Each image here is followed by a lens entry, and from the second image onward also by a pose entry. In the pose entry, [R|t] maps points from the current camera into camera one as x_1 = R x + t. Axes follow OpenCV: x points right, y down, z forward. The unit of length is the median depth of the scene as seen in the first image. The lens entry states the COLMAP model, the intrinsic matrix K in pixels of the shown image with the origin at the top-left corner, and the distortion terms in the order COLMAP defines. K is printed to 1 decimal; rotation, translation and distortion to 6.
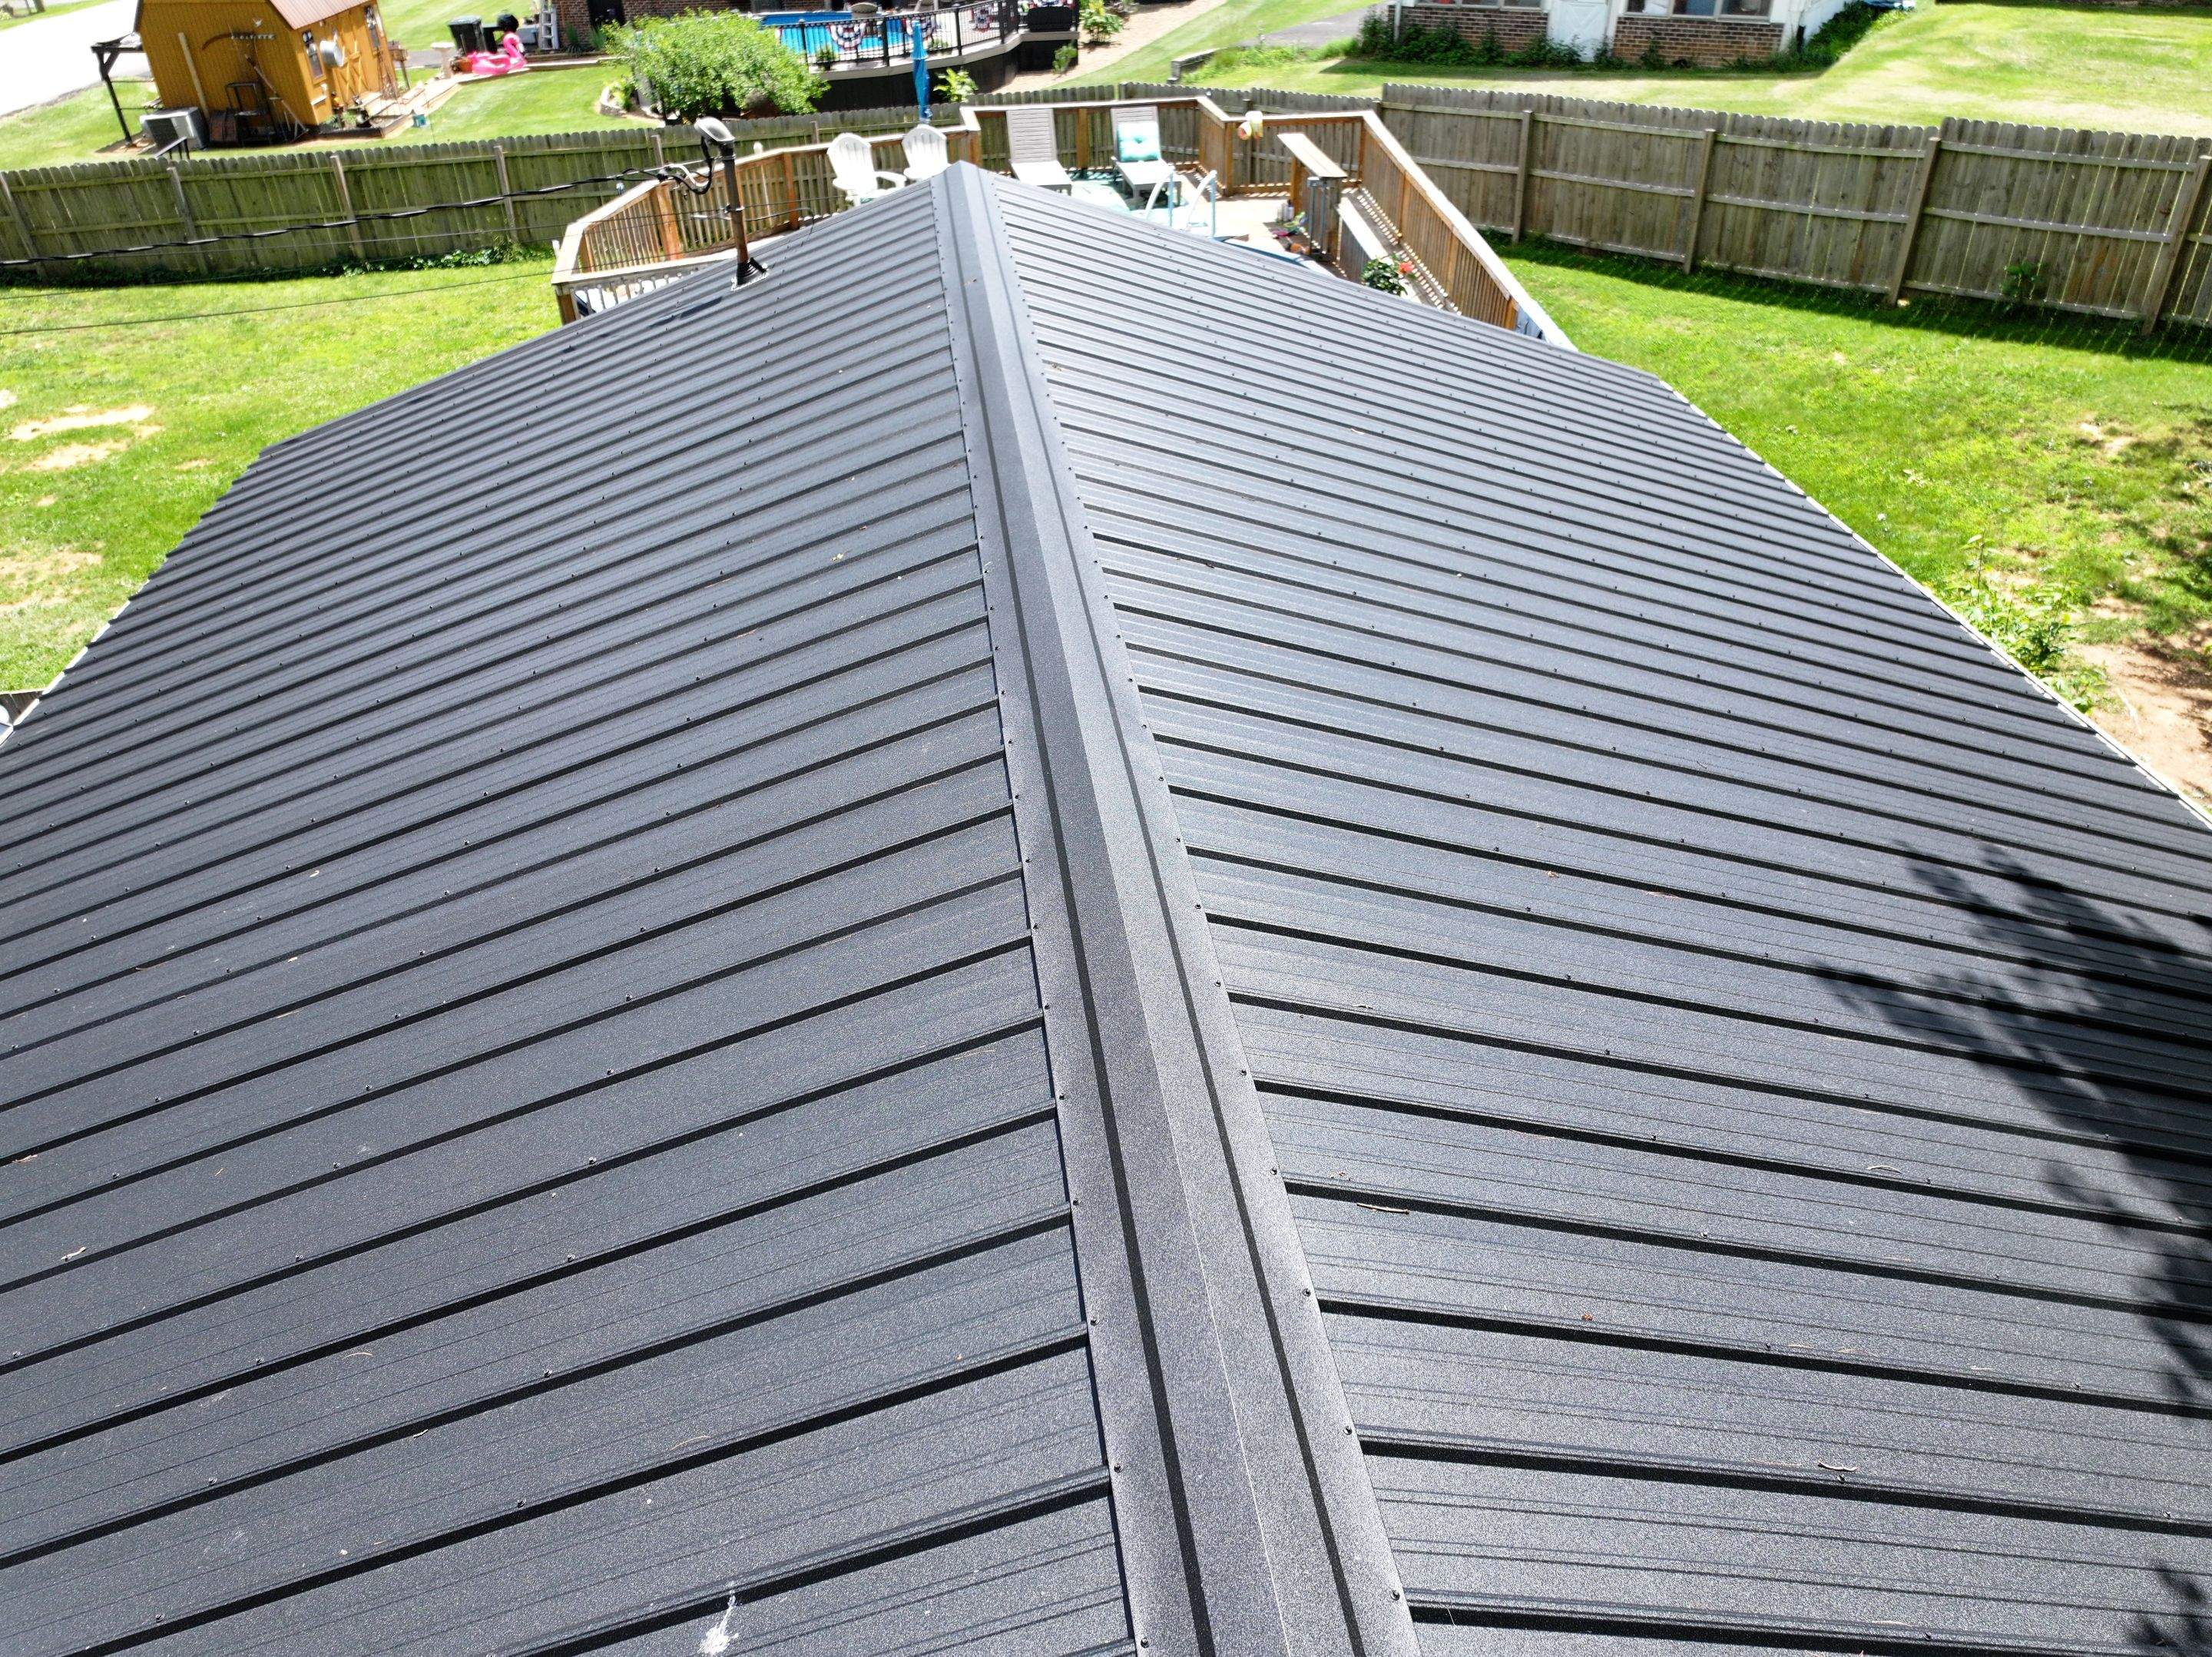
lens RADIAL K [[1506.9, 0, 1106.0], [0, 1506.9, 828.5], [0, 0, 1]] dist [0.001724, 0.020302]
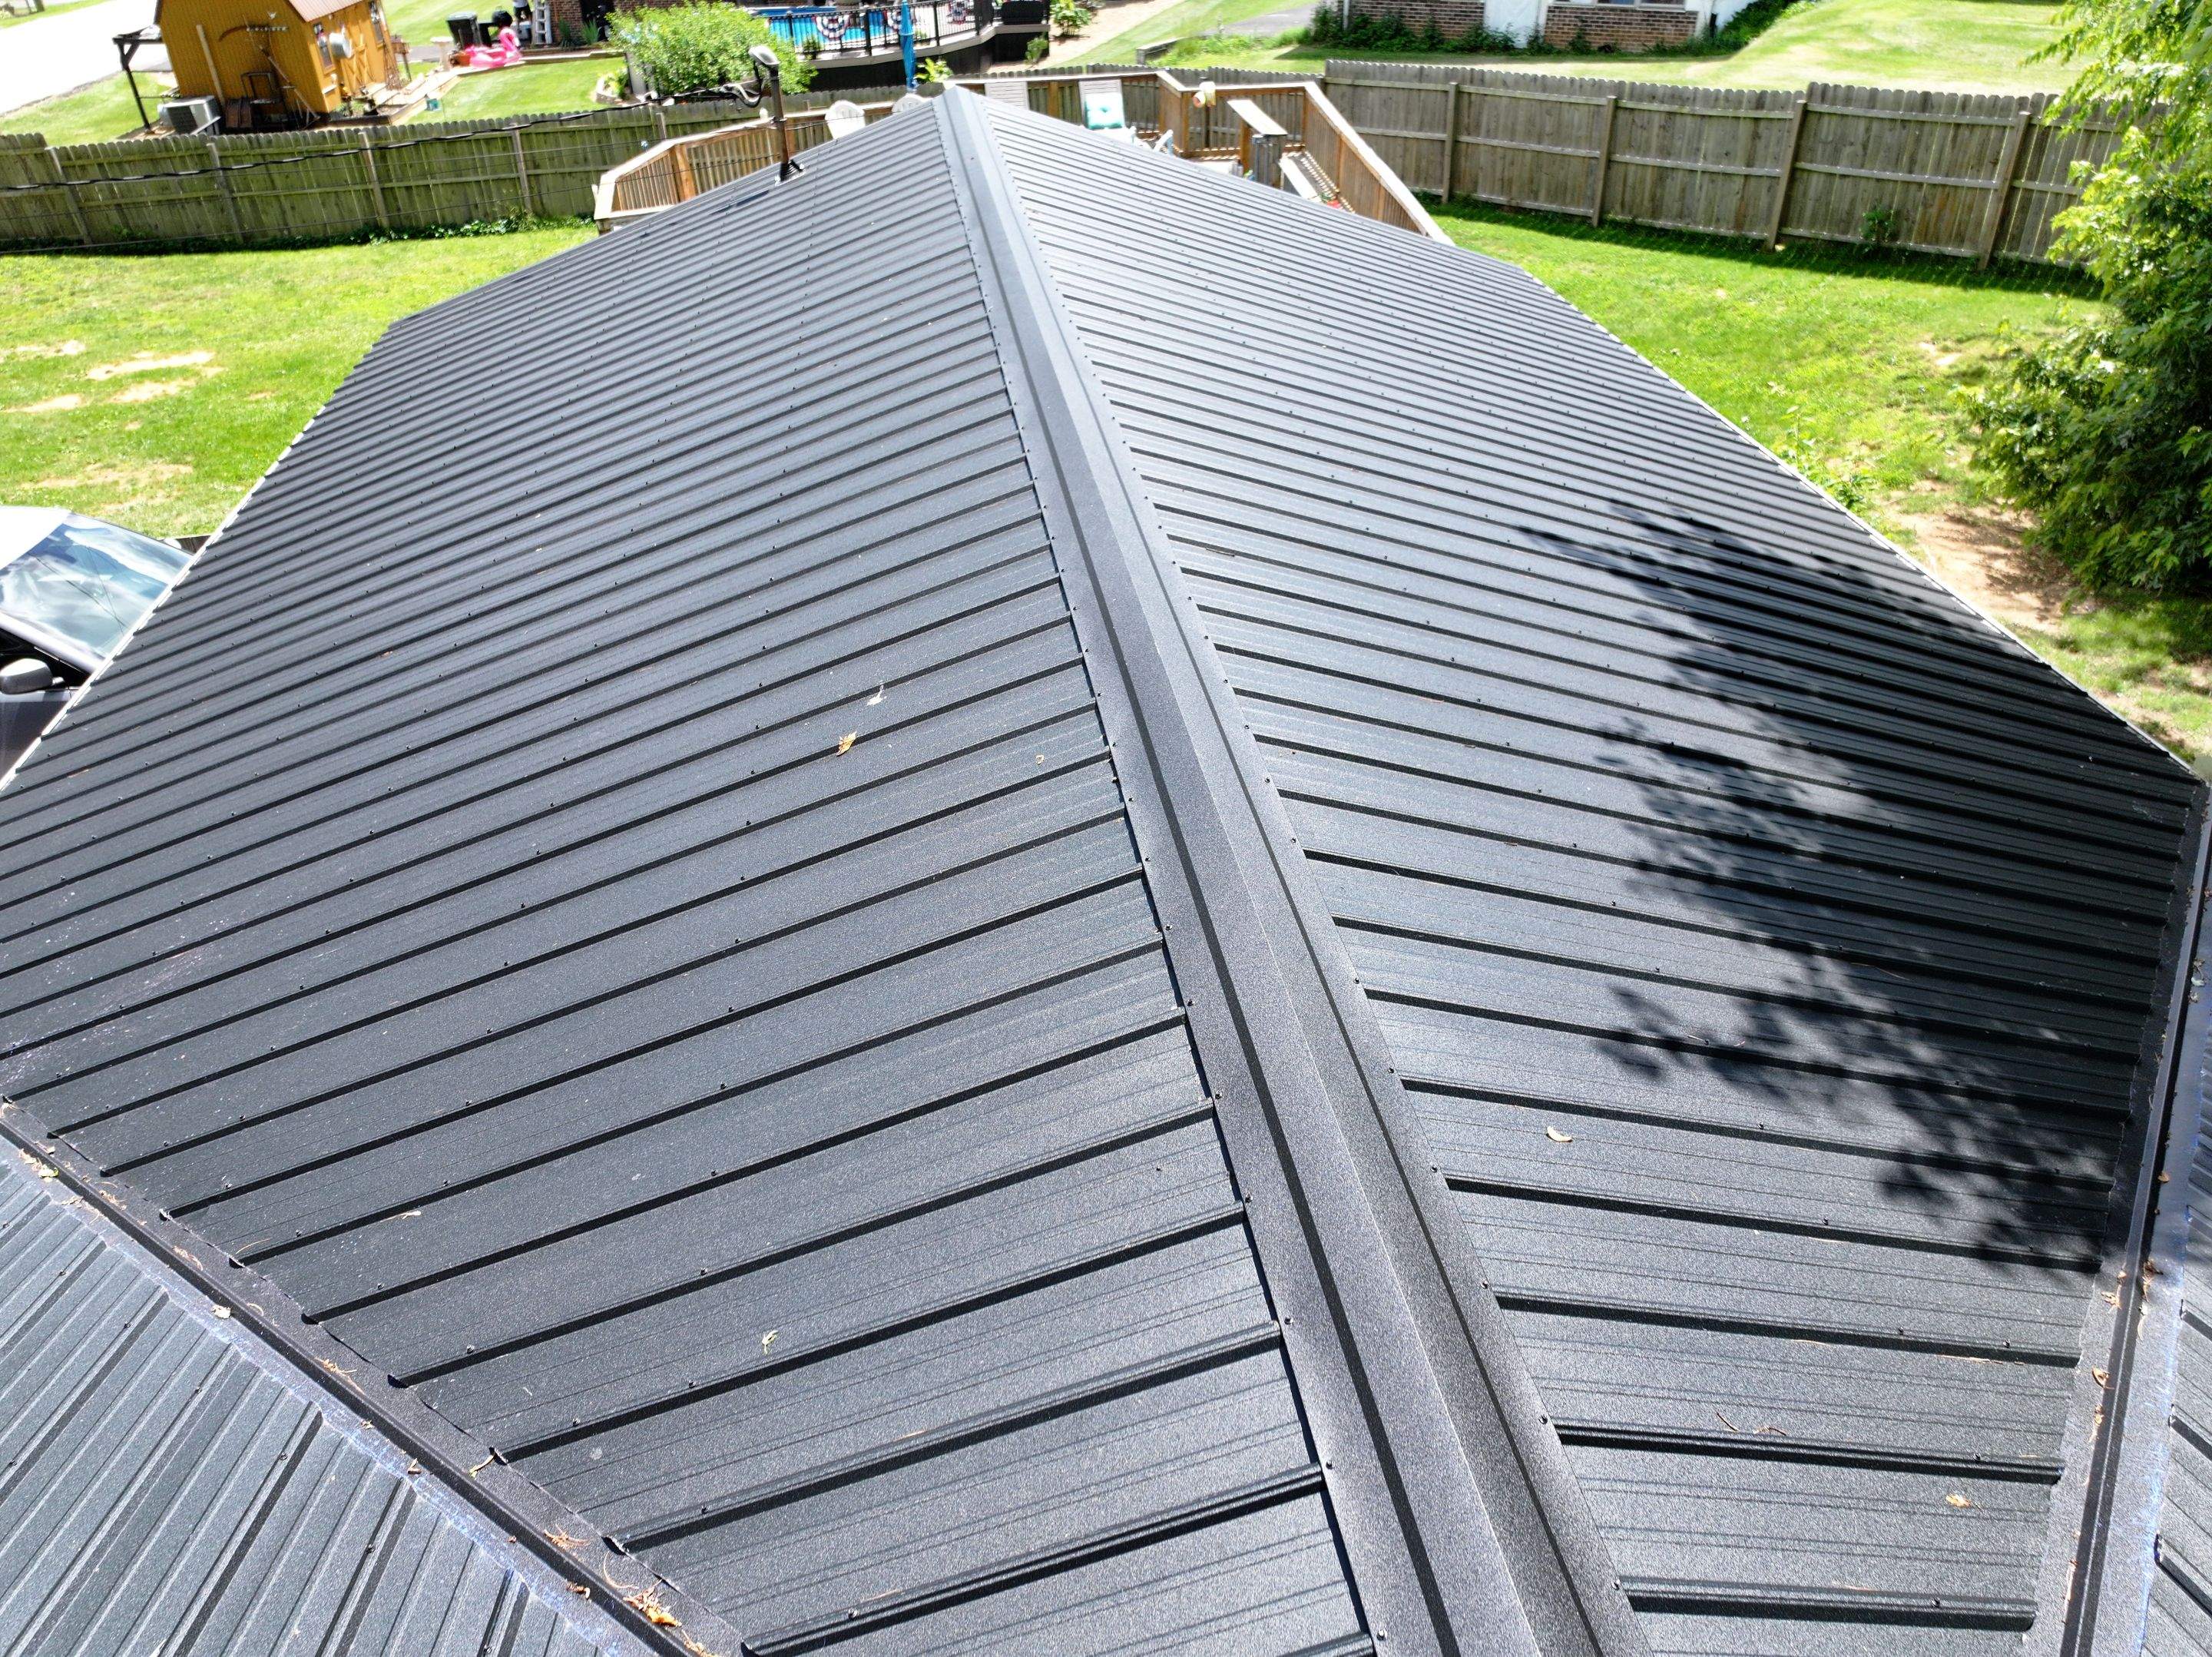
lens RADIAL K [[1506.9, 0, 1106.0], [0, 1506.9, 828.5], [0, 0, 1]] dist [0.001724, 0.020302]
pose [[0.999854, -0.008950, 0.014533, 0.001864], [0.009010, 0.999951, -0.004013, 0.077409], [-0.014496, 0.004144, 0.999886, -0.108306]]
